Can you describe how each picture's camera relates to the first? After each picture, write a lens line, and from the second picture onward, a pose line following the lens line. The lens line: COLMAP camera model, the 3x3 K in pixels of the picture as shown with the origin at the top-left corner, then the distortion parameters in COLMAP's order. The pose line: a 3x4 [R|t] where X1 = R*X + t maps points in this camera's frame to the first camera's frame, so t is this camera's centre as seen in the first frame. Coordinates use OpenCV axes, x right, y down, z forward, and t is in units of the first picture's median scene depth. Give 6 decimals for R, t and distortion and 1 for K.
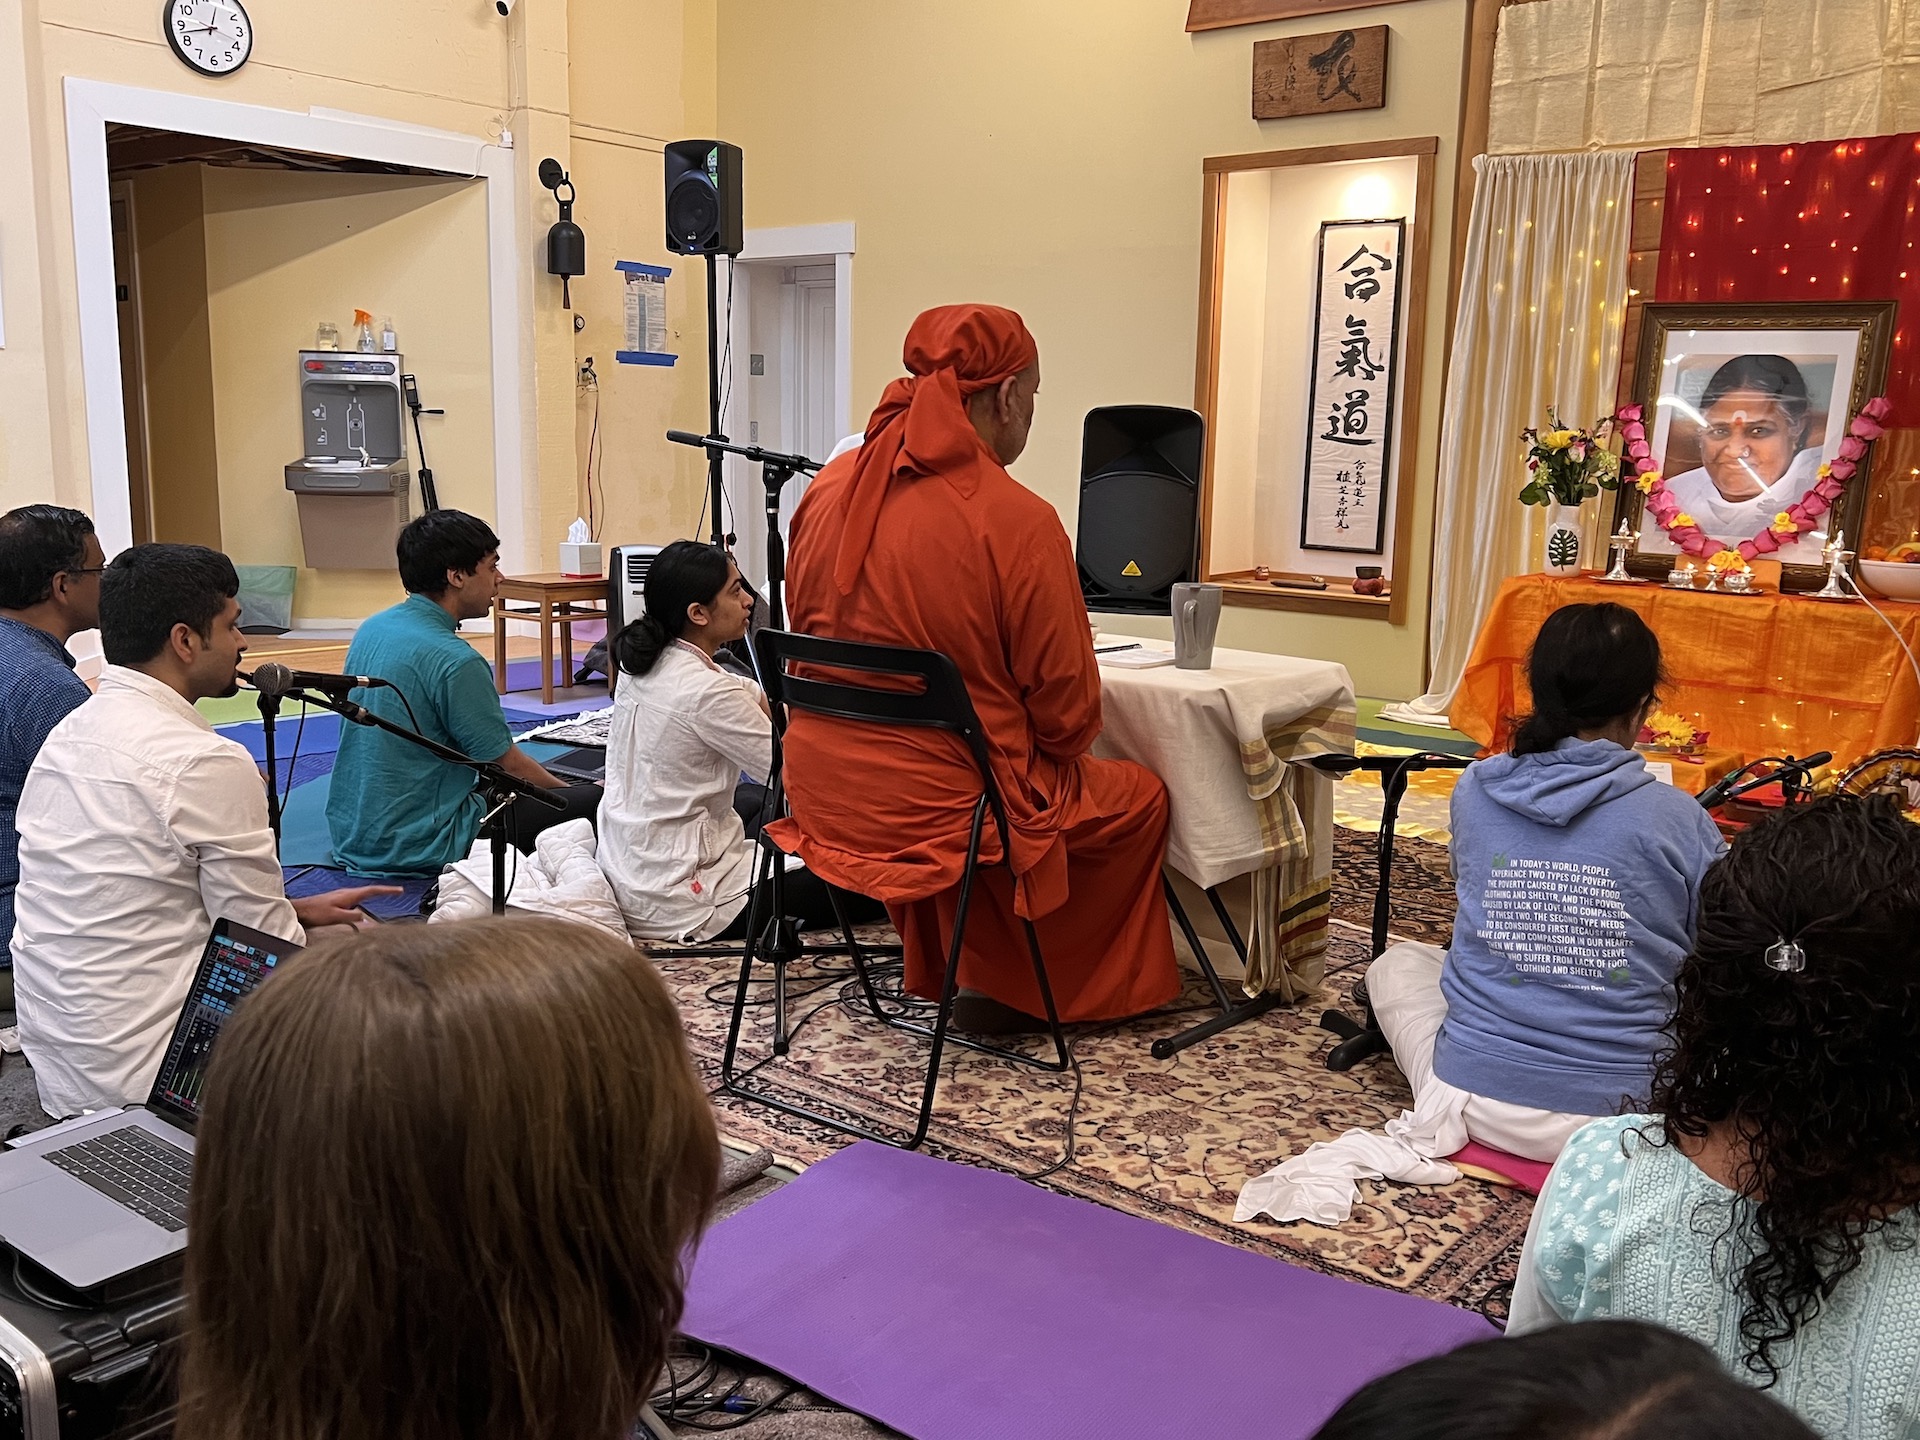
lens RADIAL K [[1732.5, 0, 960.0], [0, 1732.5, 720.0], [0, 0, 1]] dist [0.008374, 0.005269]
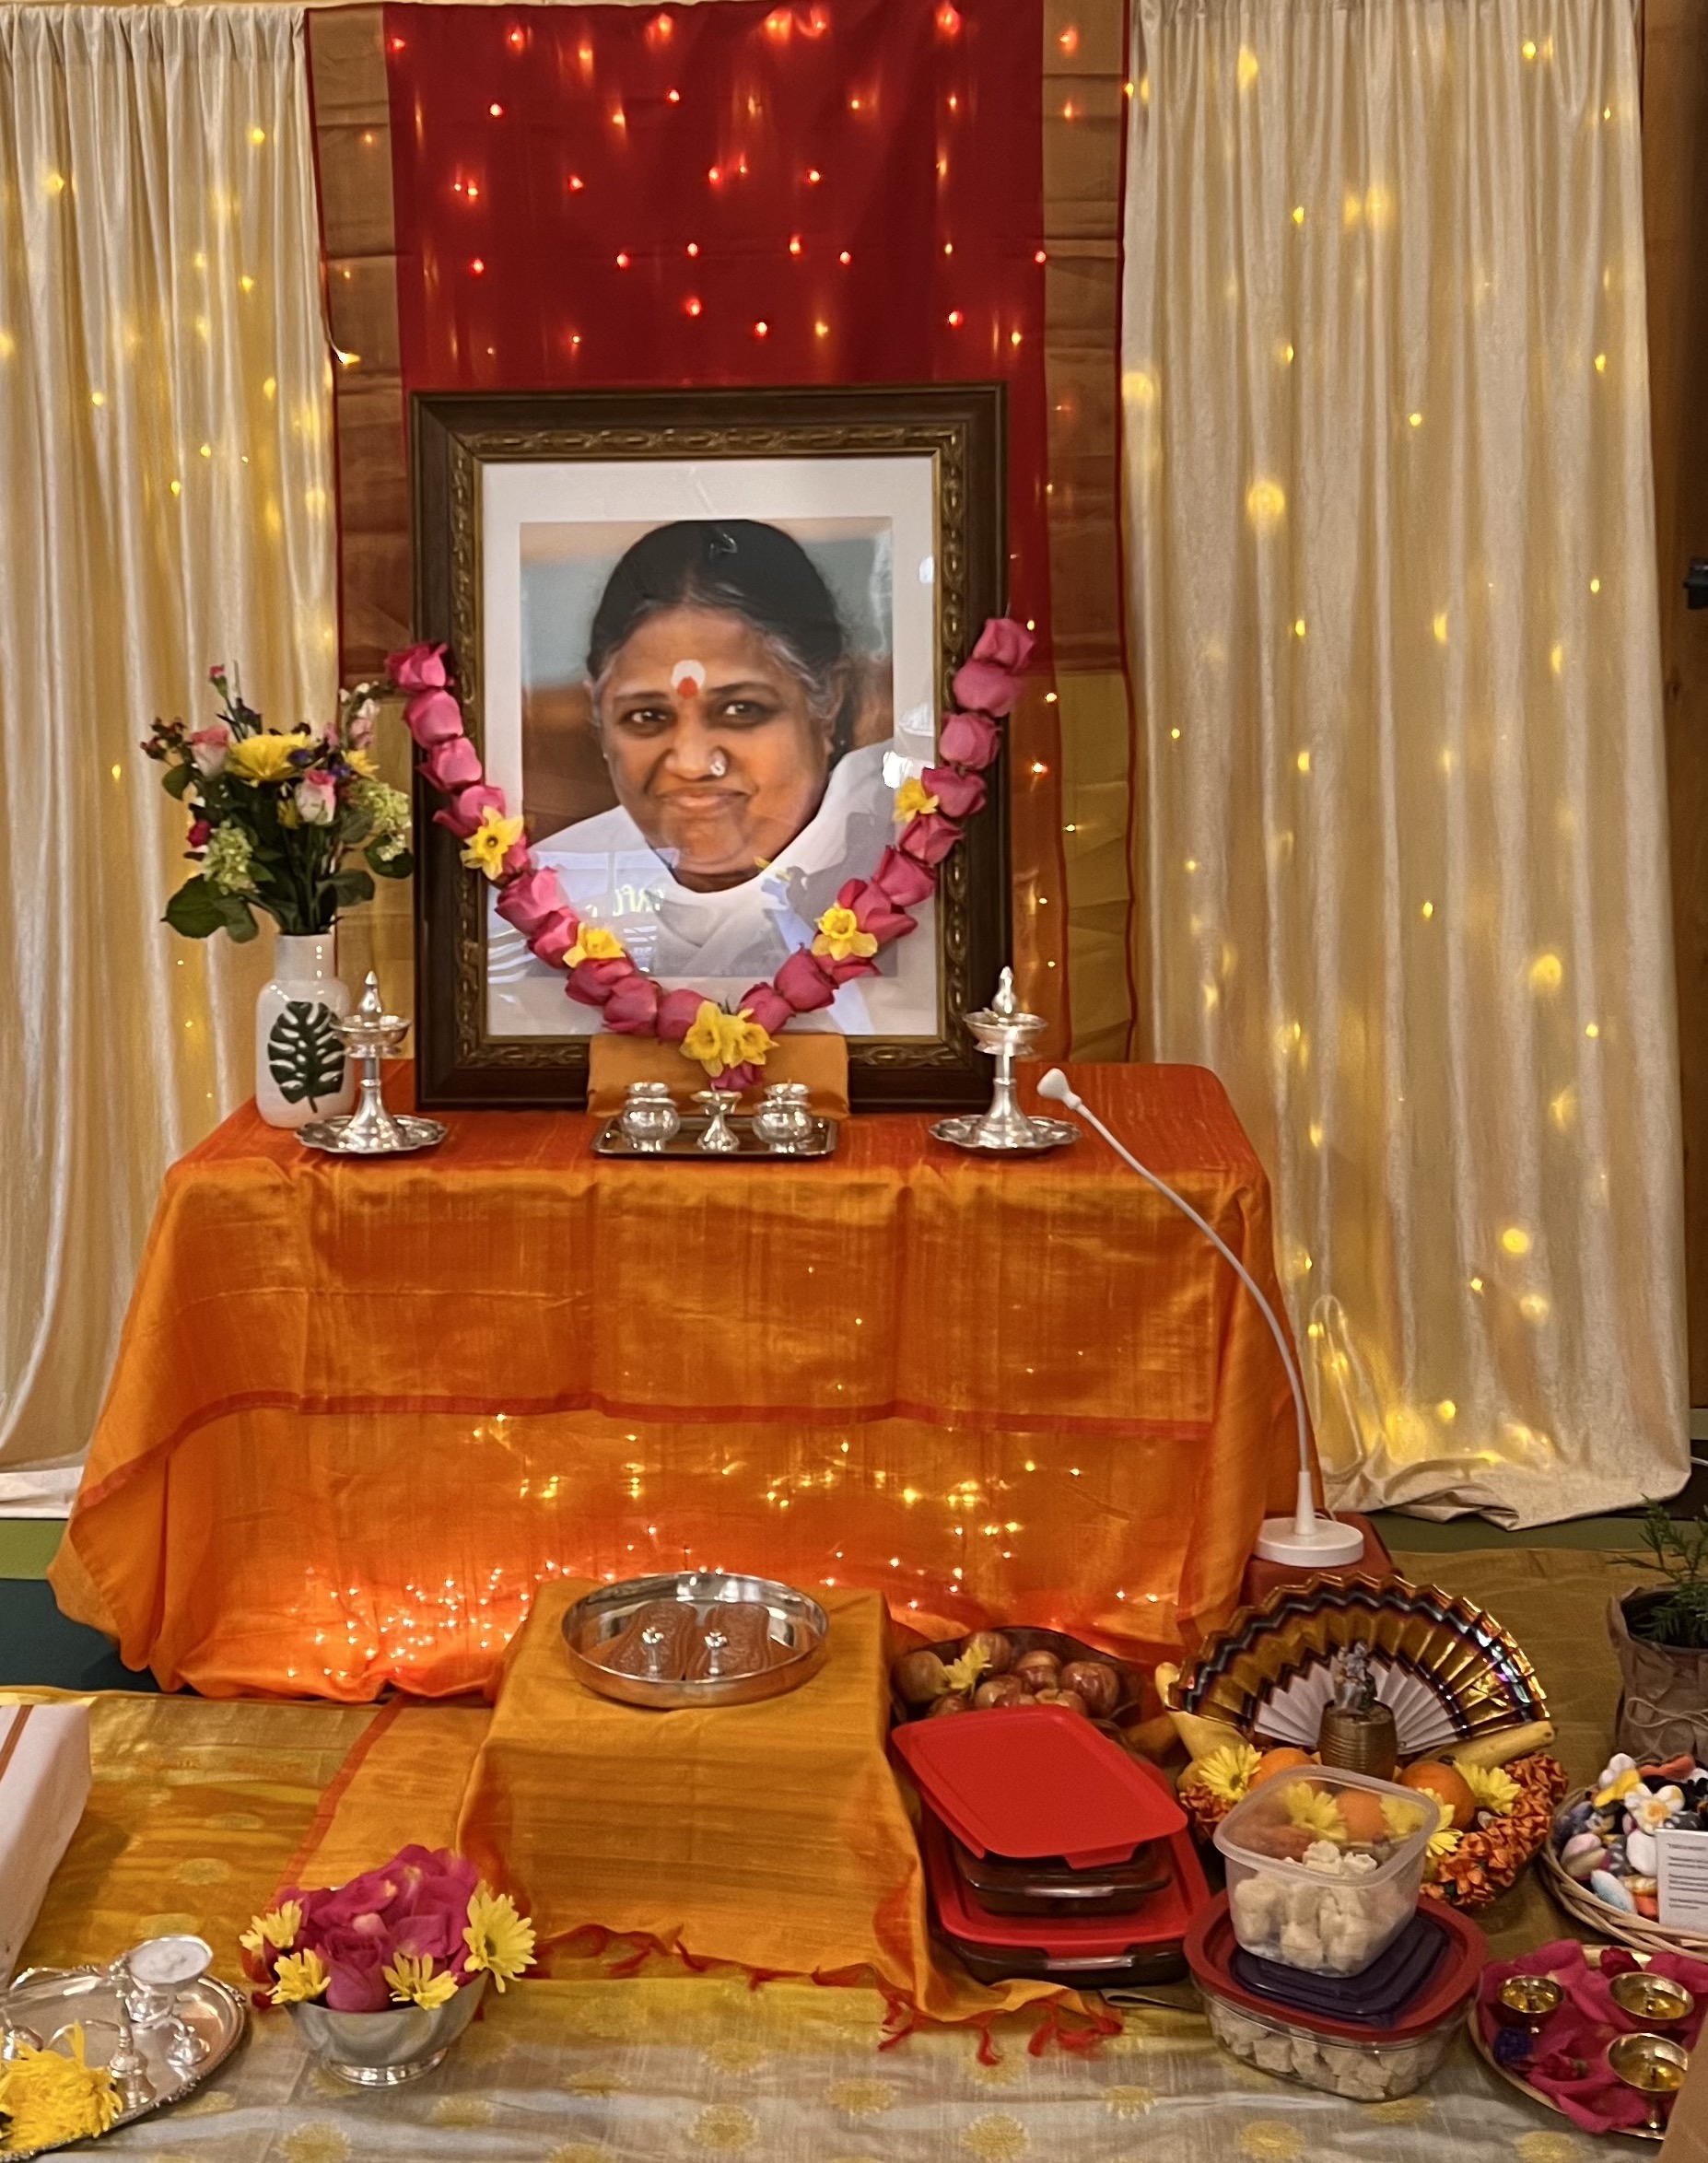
lens RADIAL K [[3205.4, 0, 853.7], [0, 3205.4, 839.0], [0, 0, 1]] dist [0.332659, -1.022107]
pose [[0.835689, -0.097450, 0.540488, 0.078788], [0.141357, 0.989141, -0.040221, -0.101890], [-0.530699, 0.110014, 0.840390, 0.362901]]
